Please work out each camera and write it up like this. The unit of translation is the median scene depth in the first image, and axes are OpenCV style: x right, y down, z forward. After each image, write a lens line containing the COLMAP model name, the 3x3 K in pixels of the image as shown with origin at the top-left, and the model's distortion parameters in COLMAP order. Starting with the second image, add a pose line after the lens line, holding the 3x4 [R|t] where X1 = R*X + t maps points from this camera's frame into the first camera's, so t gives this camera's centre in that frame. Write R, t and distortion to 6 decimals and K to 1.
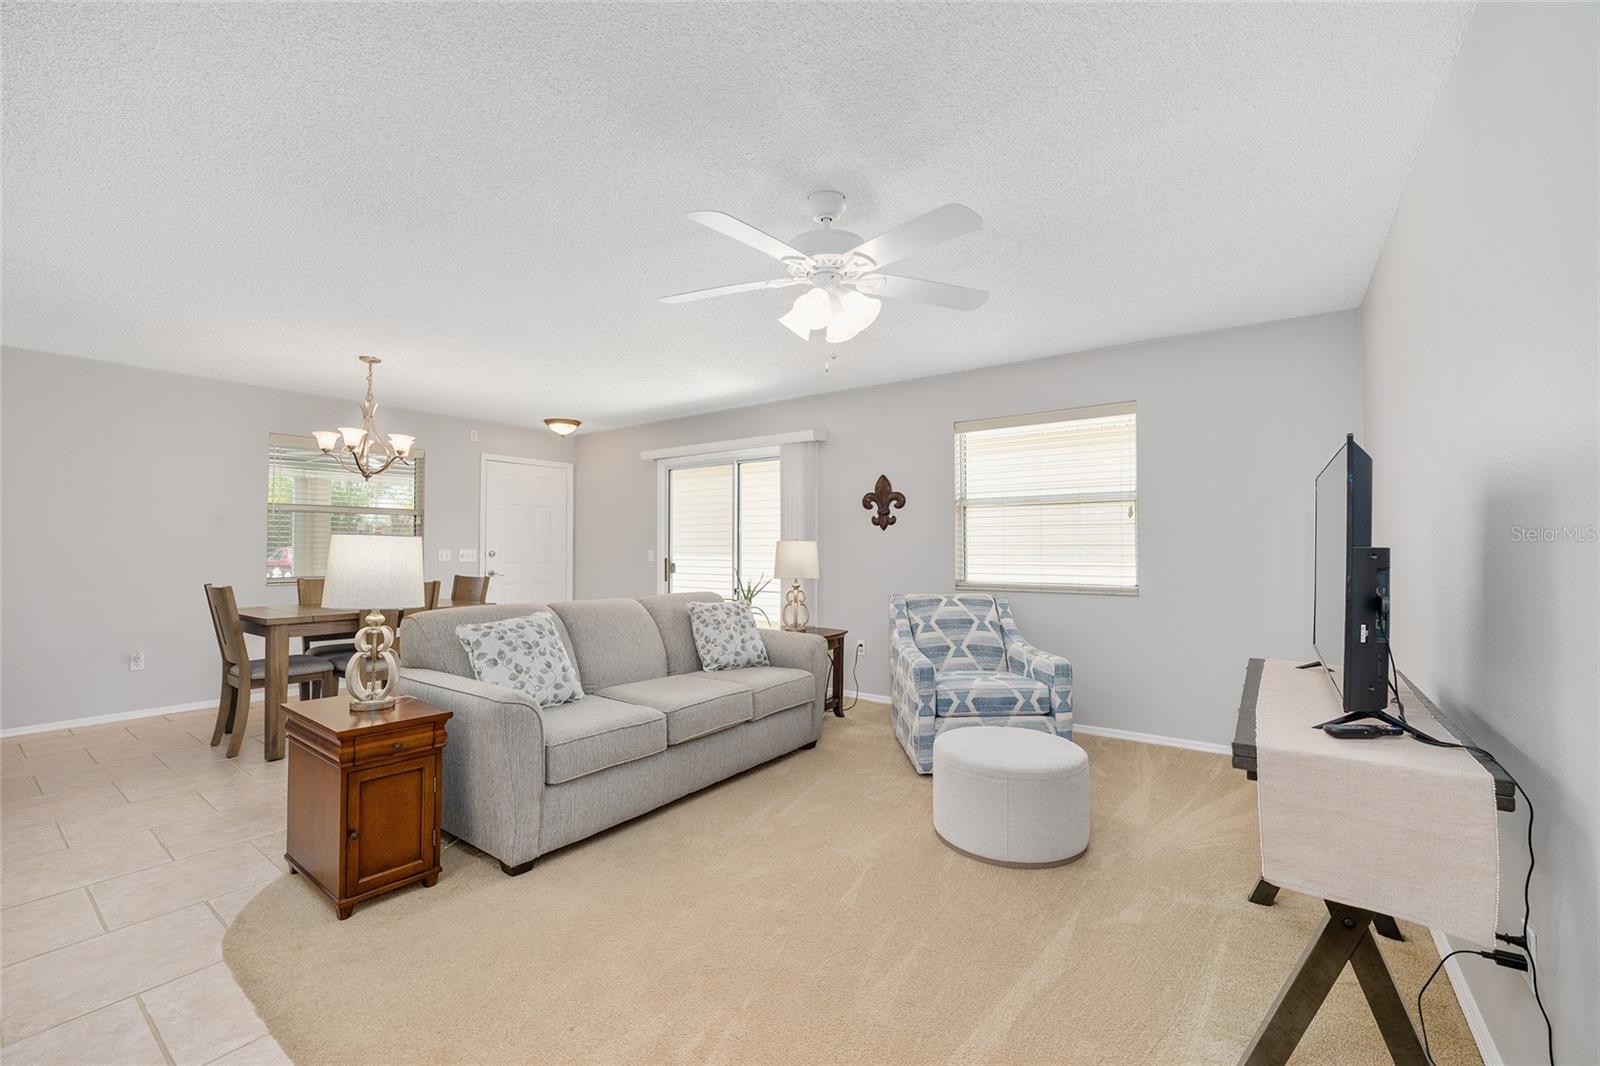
lens RADIAL K [[633.9, 0, 825.1], [0, 633.9, 547.4], [0, 0, 1]] dist [-0.001360, -0.000020]
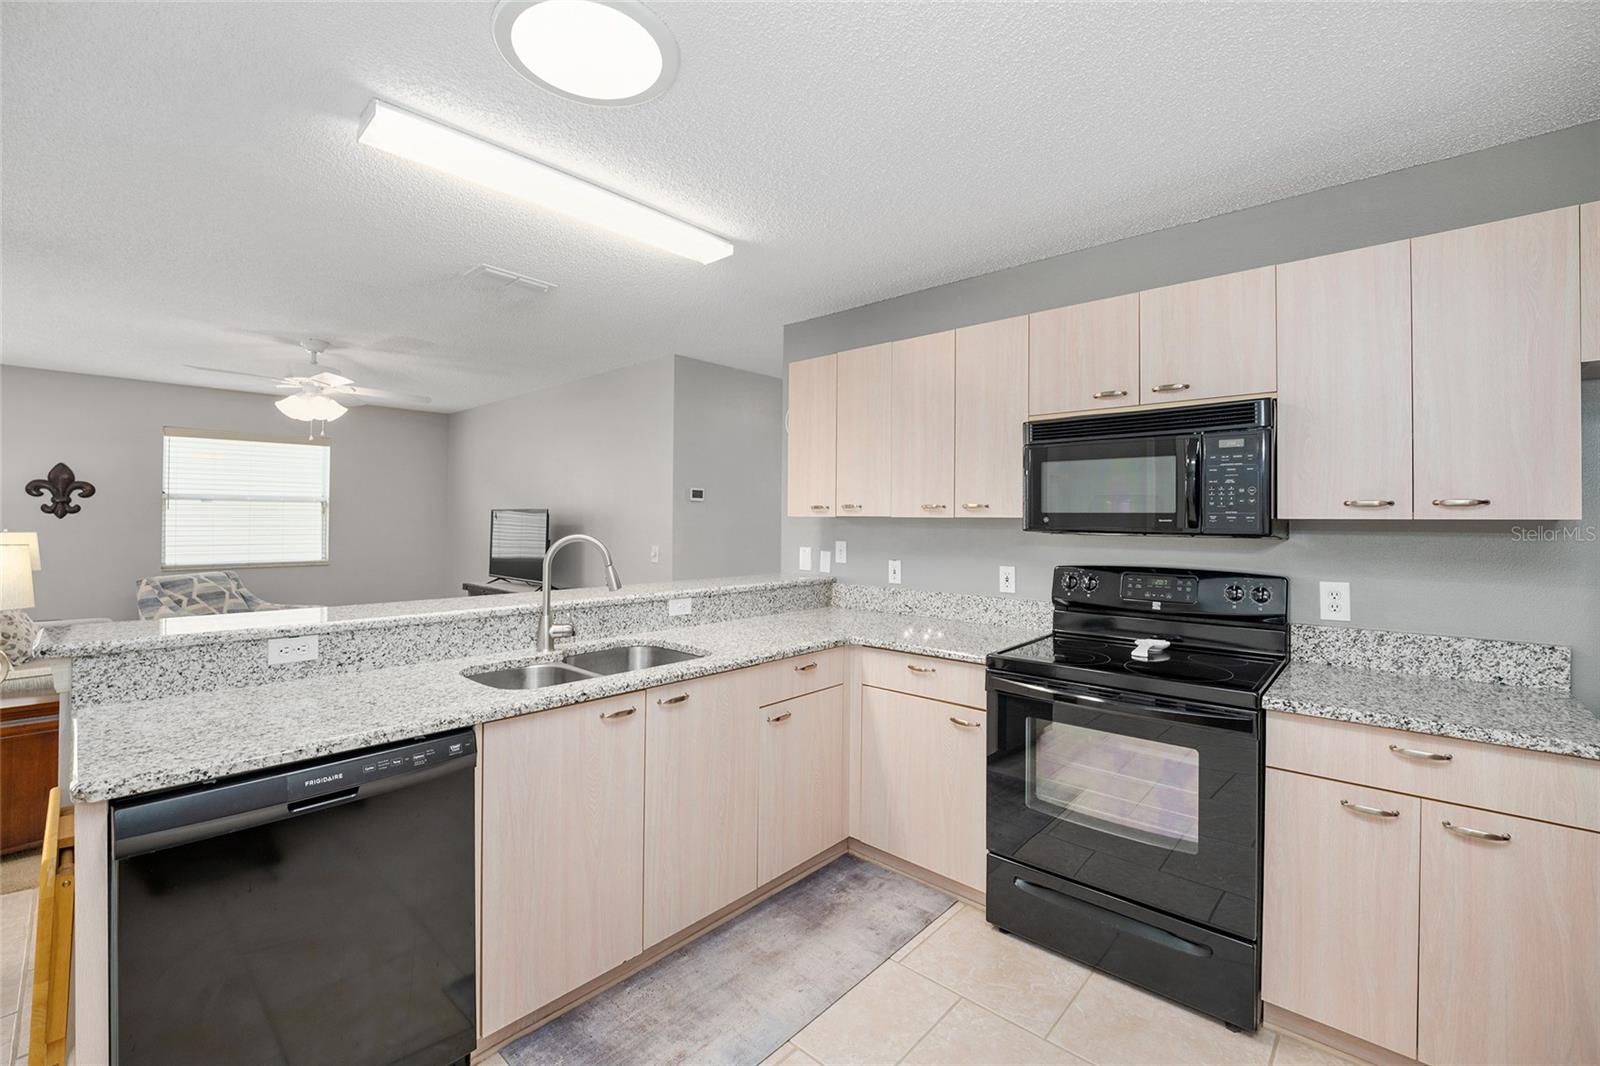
lens RADIAL K [[681.1, 0, 800.8], [0, 681.1, 512.5], [0, 0, 1]] dist [-0.011622, -0.000114]
pose [[0.119814, 0.010992, 0.992735, -0.822771], [-0.007182, 0.999922, -0.010205, -0.034763], [-0.992770, -0.005907, 0.119884, -0.278293]]
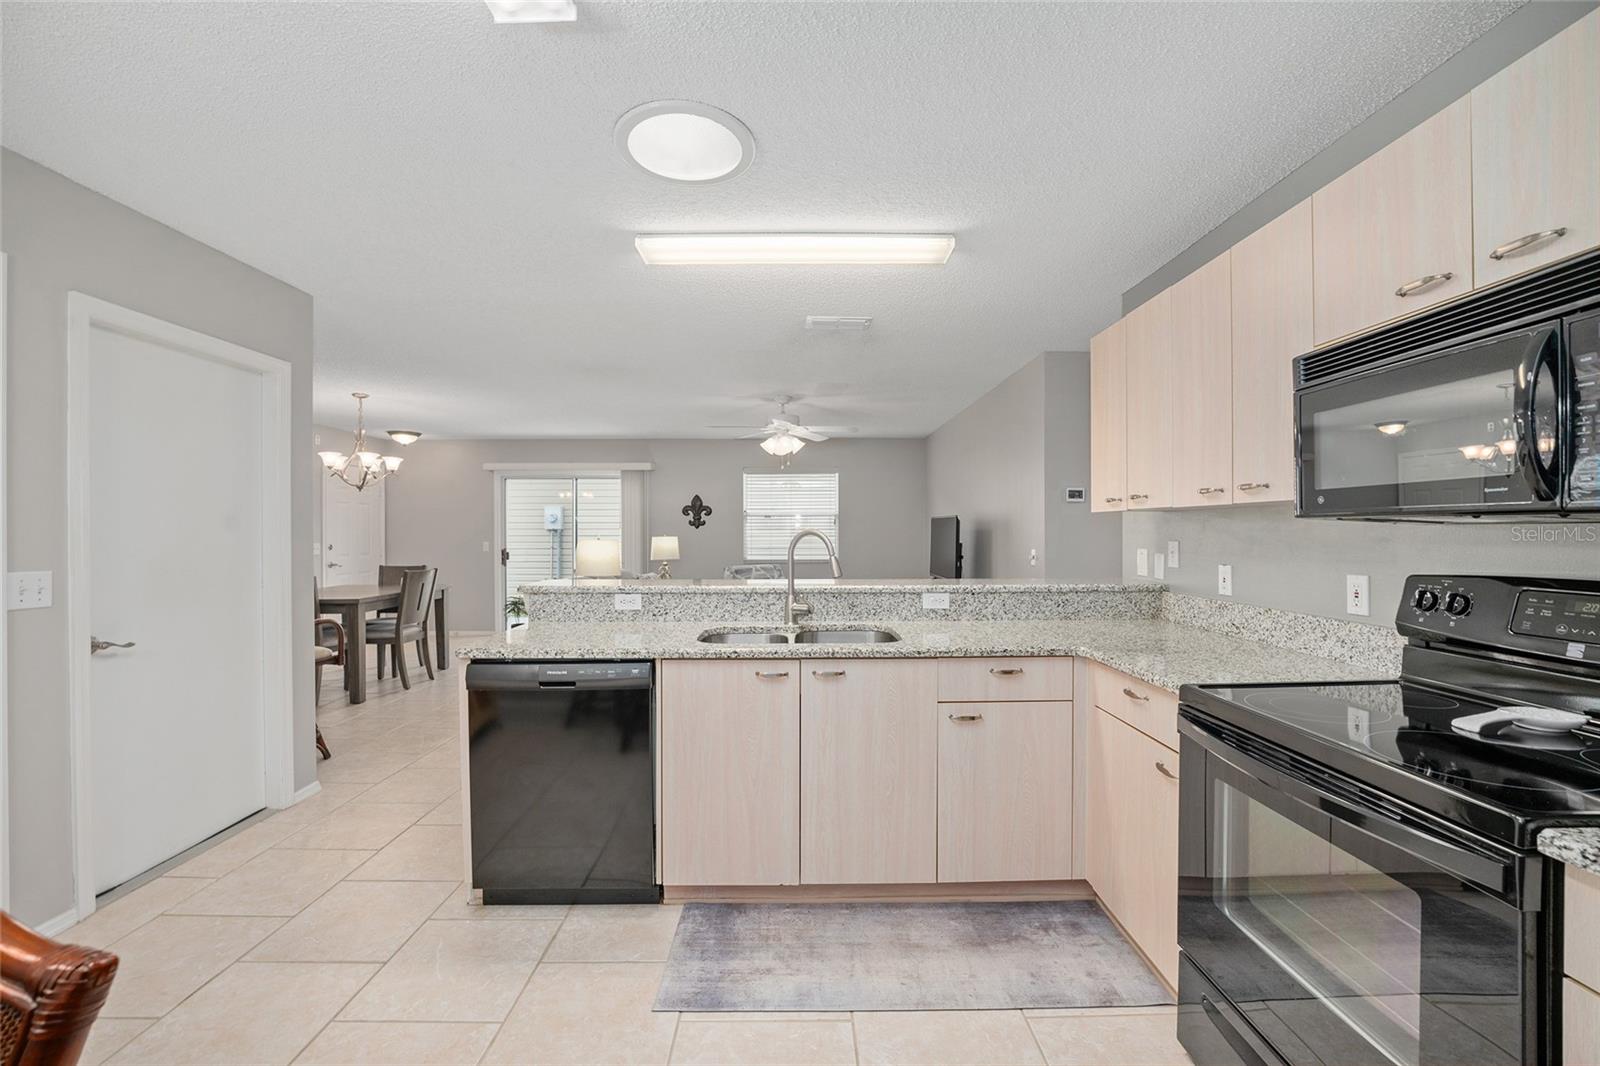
lens RADIAL K [[655.3, 0, 800.0], [0, 655.3, 533.0], [0, 0, 1]] dist [-0.010314, 0.000009]
pose [[0.810405, -0.003542, 0.585859, -0.686190], [0.002561, 0.999994, 0.002502, -0.020334], [-0.585864, -0.000527, 0.810409, -0.519870]]
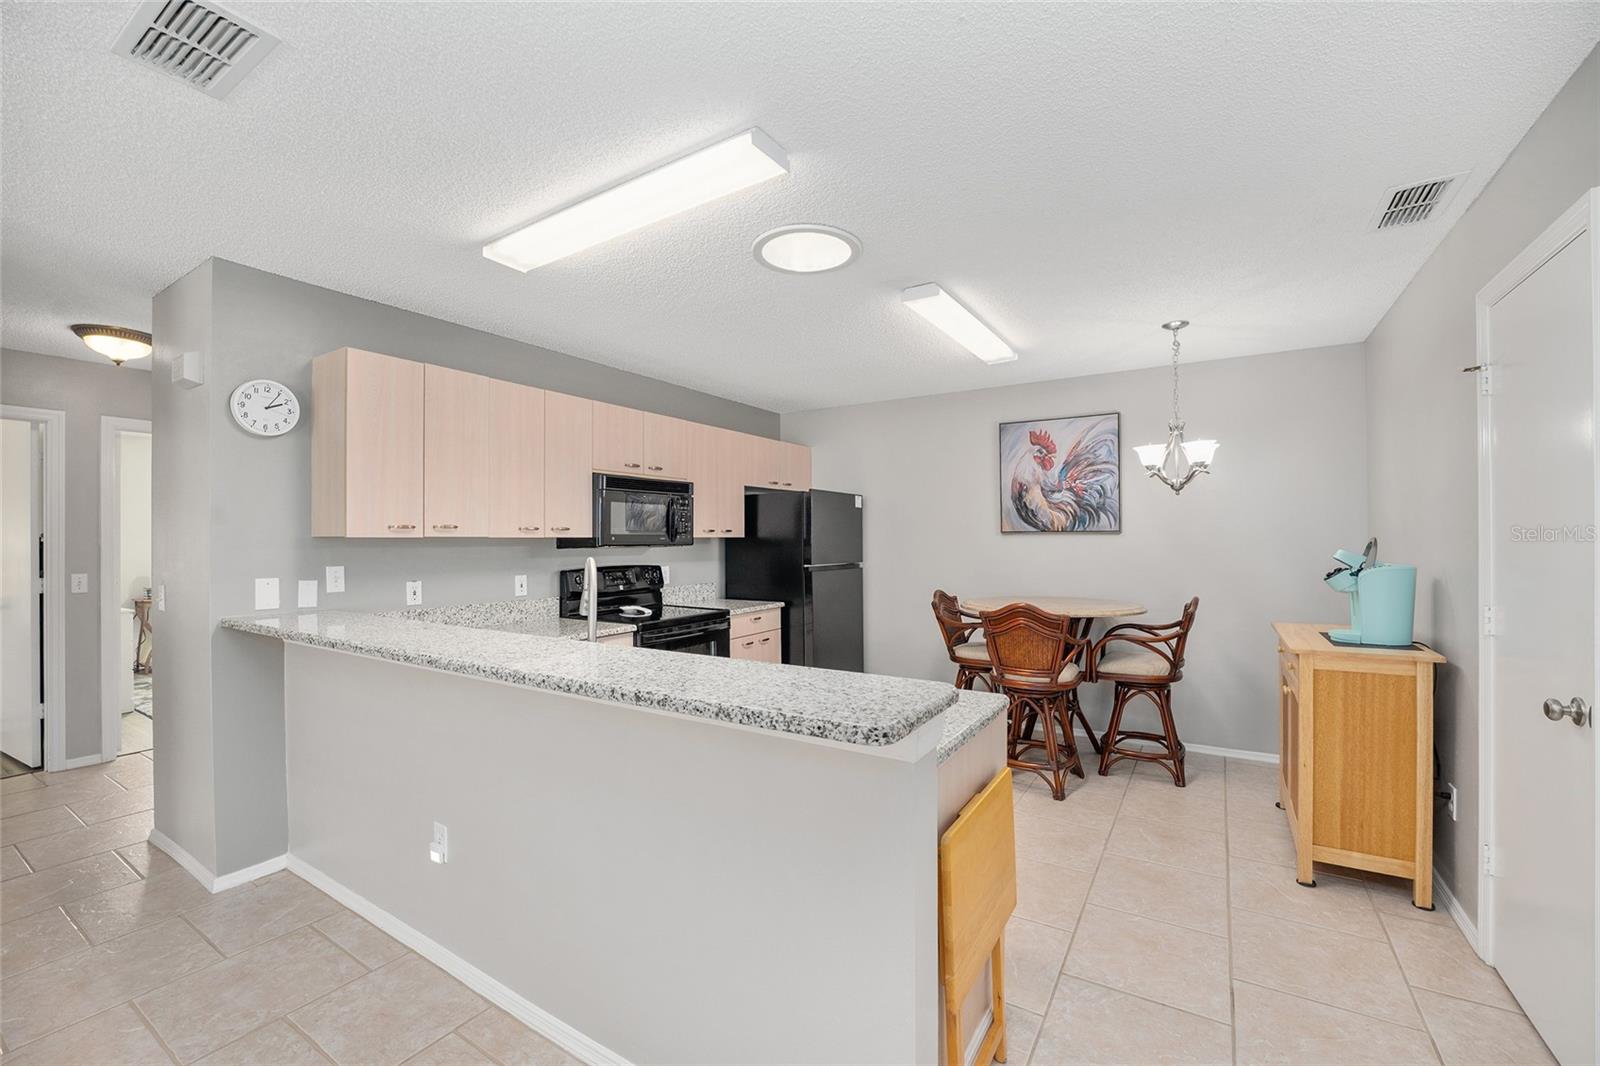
lens RADIAL K [[655.3, 0, 800.0], [0, 655.3, 533.0], [0, 0, 1]] dist [-0.010314, 0.000009]
pose [[-0.998284, 0.001648, -0.058538, -0.454915], [0.002177, 0.999957, -0.008968, -0.035385], [0.058520, -0.009080, -0.998245, 0.414572]]
